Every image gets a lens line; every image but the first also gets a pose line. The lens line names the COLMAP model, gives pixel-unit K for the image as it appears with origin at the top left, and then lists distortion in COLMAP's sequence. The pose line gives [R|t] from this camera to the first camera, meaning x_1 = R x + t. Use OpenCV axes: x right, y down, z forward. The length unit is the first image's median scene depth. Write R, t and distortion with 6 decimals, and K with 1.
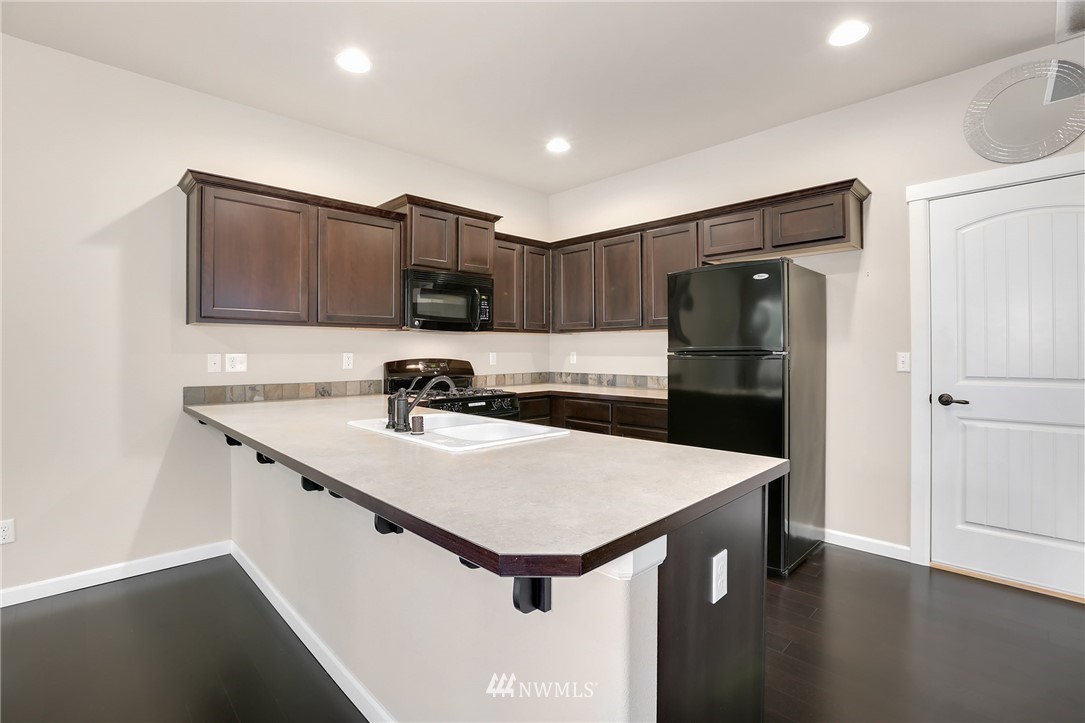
lens RADIAL K [[506.4, 0, 541.4], [0, 506.4, 353.7], [0, 0, 1]] dist [-0.003175, 0.000230]
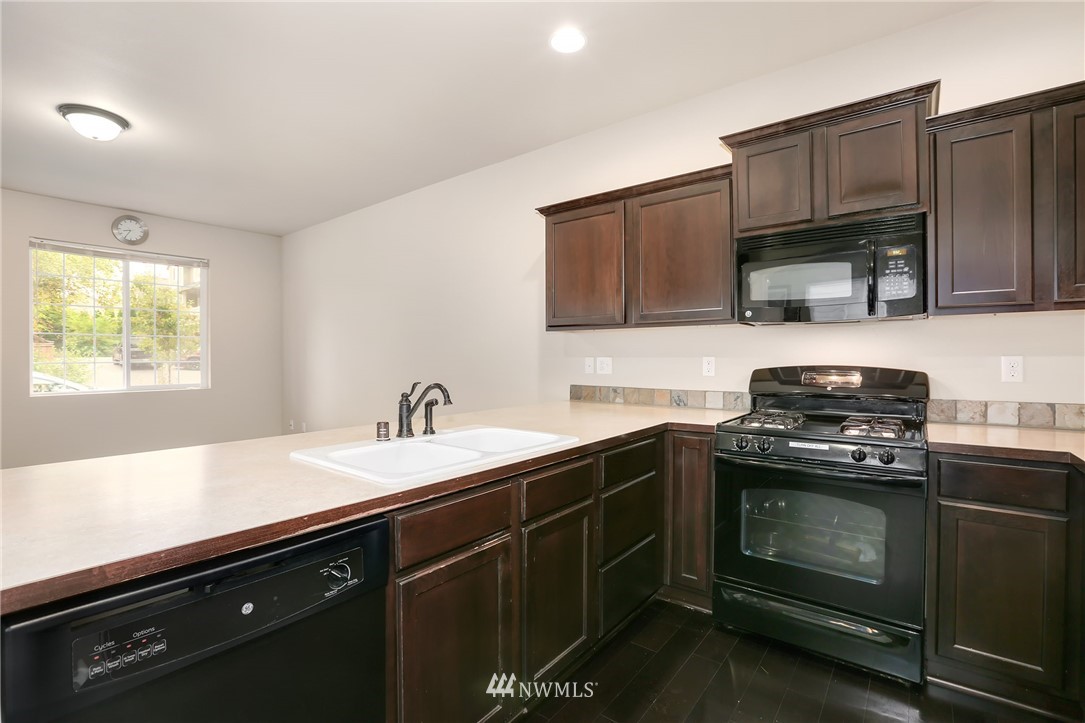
lens RADIAL K [[506.4, 0, 541.9], [0, 506.4, 359.3], [0, 0, 1]] dist [-0.003175, 0.000230]
pose [[0.158352, 0.004555, -0.987372, 0.433245], [-0.005046, 0.999980, 0.003804, 0.000837], [0.987370, 0.004380, 0.158372, 0.674996]]
